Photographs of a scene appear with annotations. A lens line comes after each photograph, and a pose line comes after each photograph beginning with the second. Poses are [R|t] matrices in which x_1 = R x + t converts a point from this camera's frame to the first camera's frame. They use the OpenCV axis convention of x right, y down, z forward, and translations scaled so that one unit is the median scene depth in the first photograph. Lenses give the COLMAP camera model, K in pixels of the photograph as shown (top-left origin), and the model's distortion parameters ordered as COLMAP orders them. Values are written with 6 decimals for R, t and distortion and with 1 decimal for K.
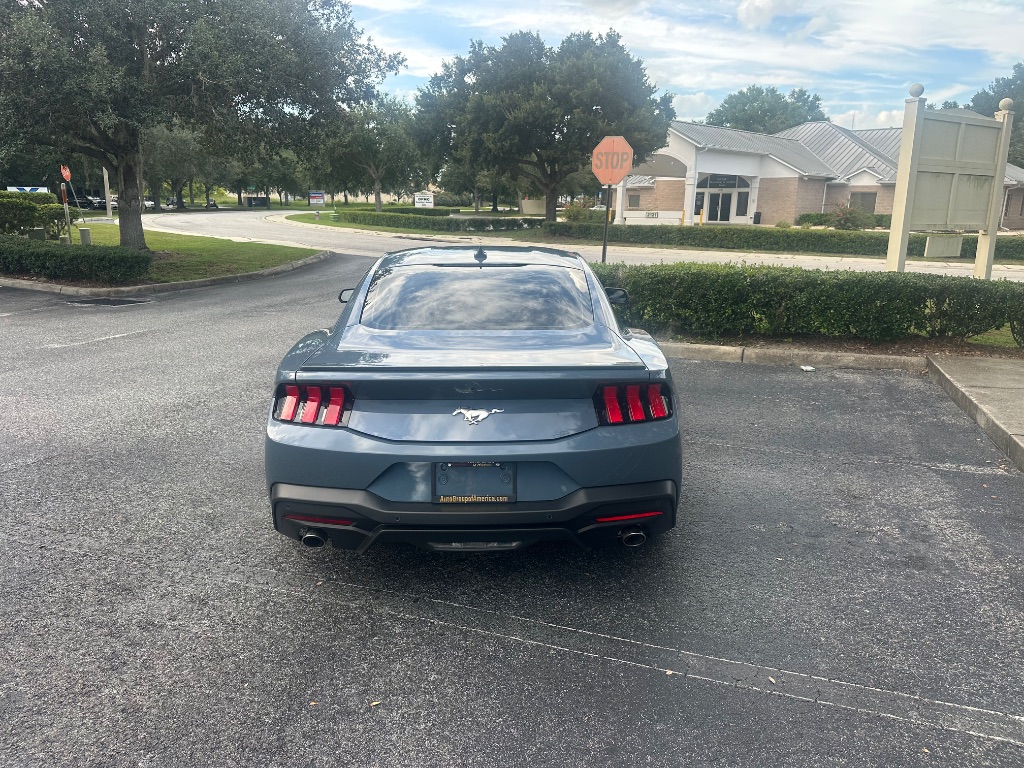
lens RADIAL K [[710.0, 0, 495.0], [0, 710.0, 388.7], [0, 0, 1]] dist [0.034318, -0.041475]
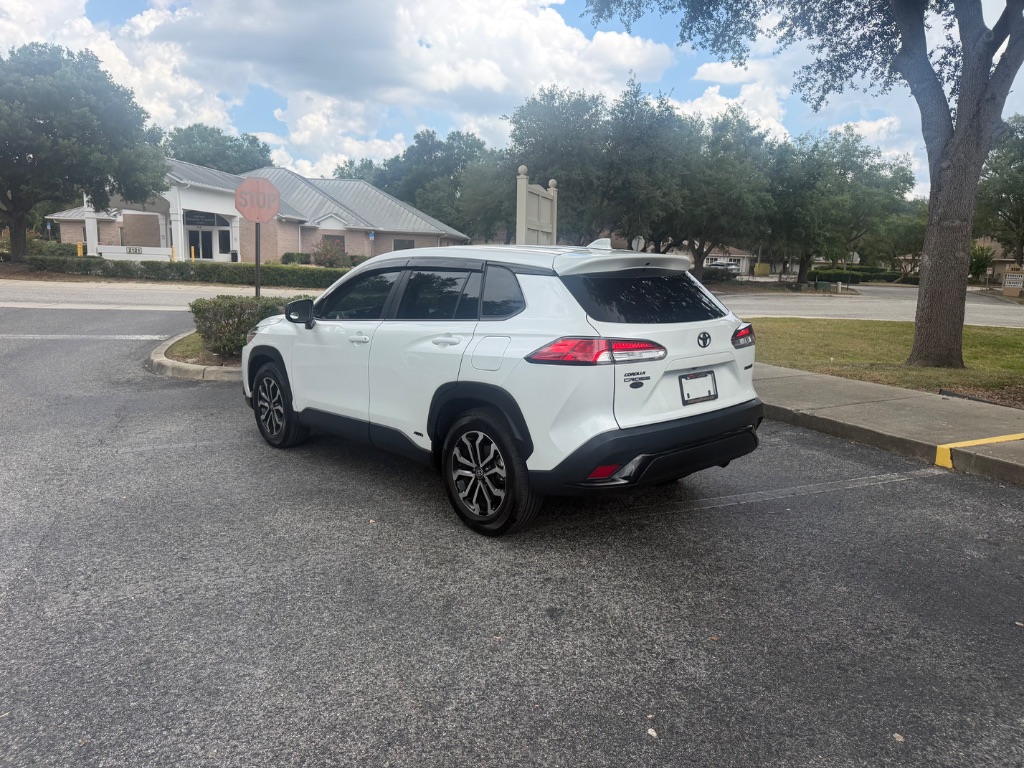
lens RADIAL K [[701.5, 0, 511.4], [0, 701.5, 398.3], [0, 0, 1]] dist [0.028046, -0.047470]
pose [[0.731723, -0.120046, 0.670947, -0.057694], [0.143644, 0.989420, 0.020372, -0.000114], [-0.666294, 0.081471, 0.741225, 0.002151]]
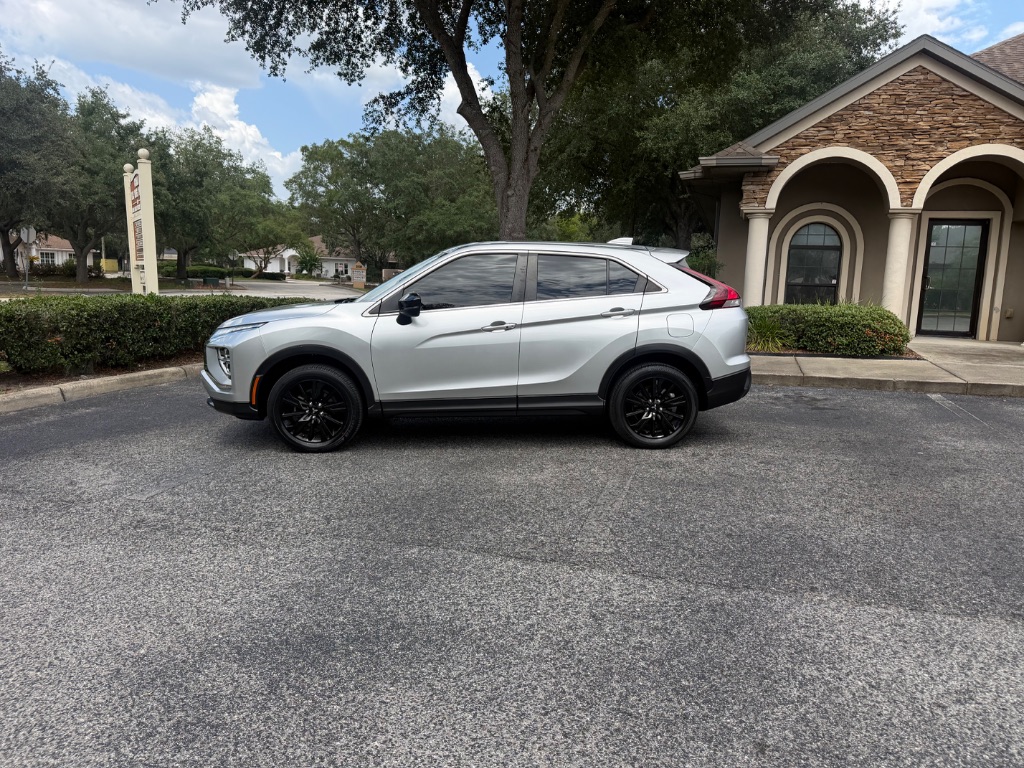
lens RADIAL K [[700.1, 0, 513.0], [0, 700.1, 386.6], [0, 0, 1]] dist [0.011333, -0.019714]
pose [[-0.046098, -0.165213, 0.985180, -0.104623], [0.209188, 0.962765, 0.171242, -0.013579], [-0.976788, 0.213982, -0.009821, 0.065997]]
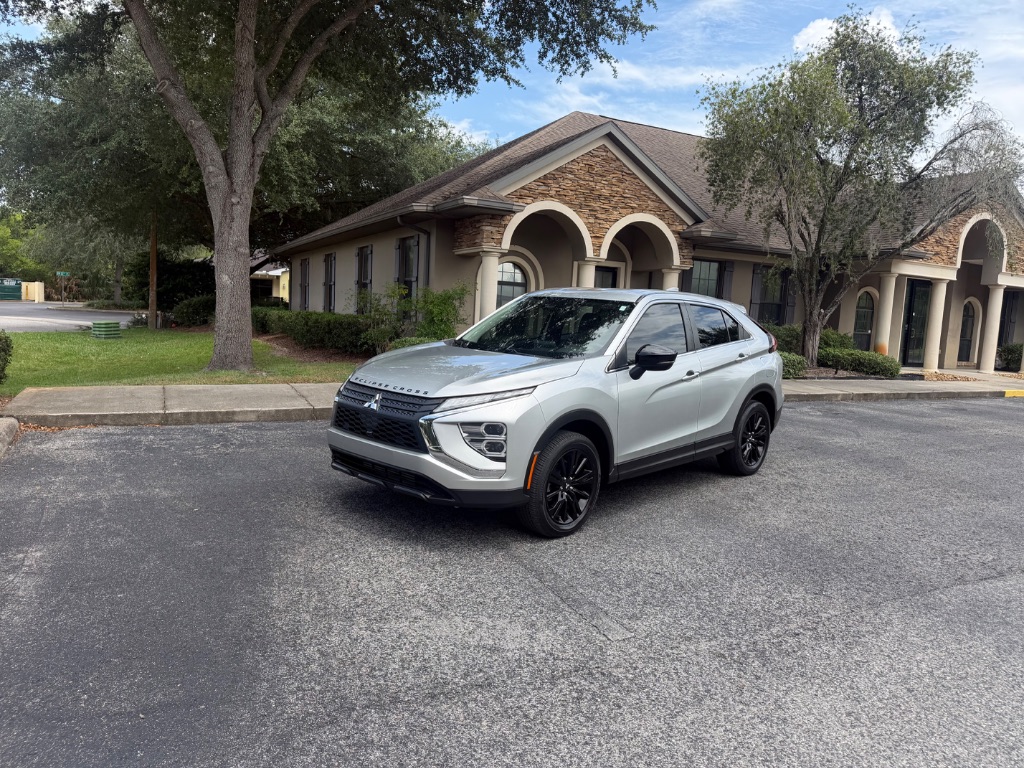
lens RADIAL K [[710.0, 0, 495.0], [0, 710.0, 388.7], [0, 0, 1]] dist [0.034318, -0.041475]
pose [[-0.707523, -0.117649, 0.696829, -0.063084], [0.111163, 0.955241, 0.274147, -0.032073], [-0.697893, 0.271427, -0.662777, 0.142248]]
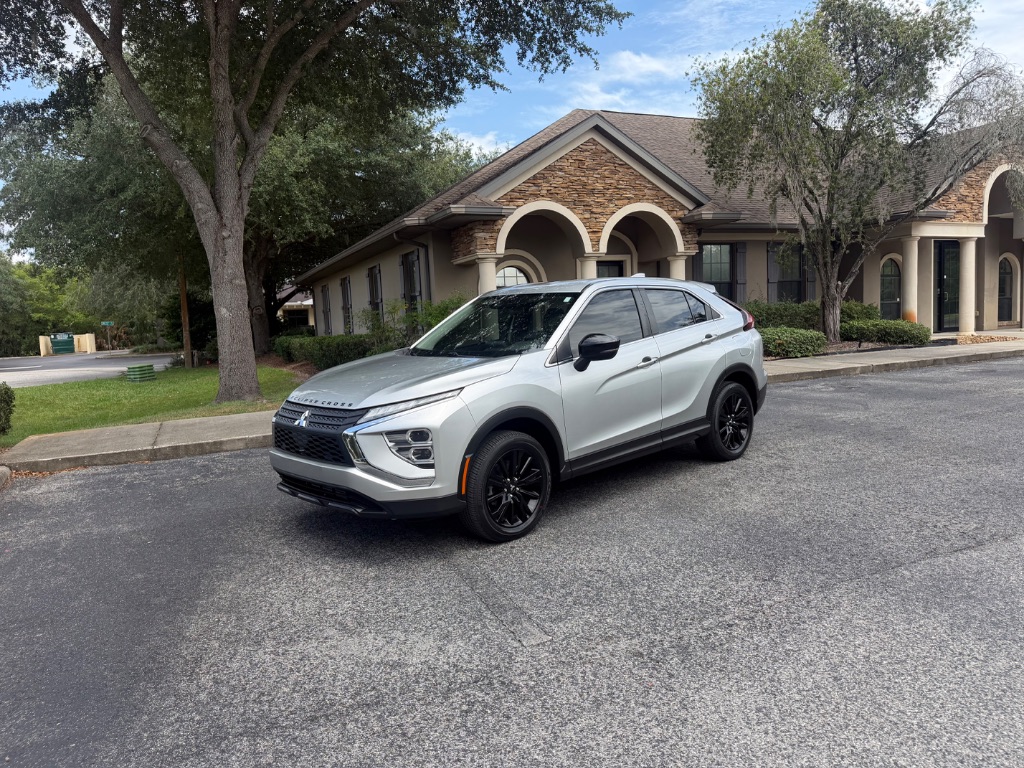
lens RADIAL K [[710.0, 0, 495.0], [0, 710.0, 388.7], [0, 0, 1]] dist [0.034318, -0.041475]
pose [[-0.668582, -0.044896, 0.742282, -0.069599], [0.216532, 0.943170, 0.252079, -0.029008], [-0.711415, 0.329263, -0.620866, 0.132913]]
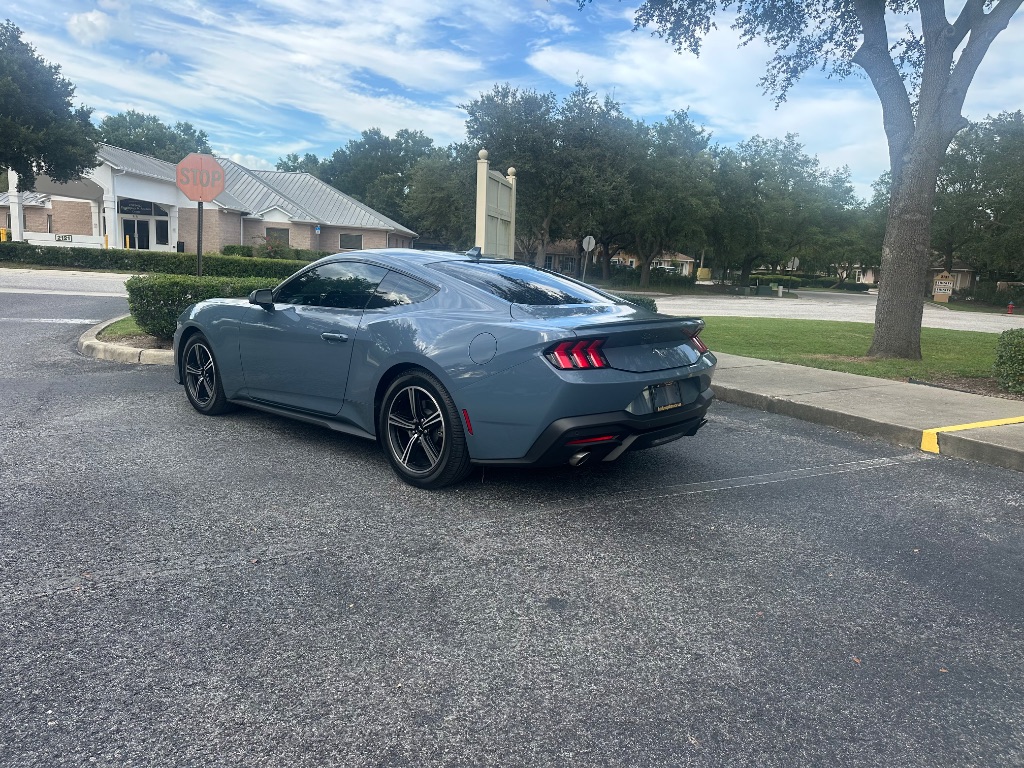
lens RADIAL K [[703.5, 0, 509.2], [0, 703.5, 389.4], [0, 0, 1]] dist [0.027137, -0.032793]
pose [[0.681784, -0.105922, 0.723845, -0.056181], [0.135302, 0.990649, 0.017525, 0.001956], [-0.718933, 0.085990, 0.689740, 0.008902]]
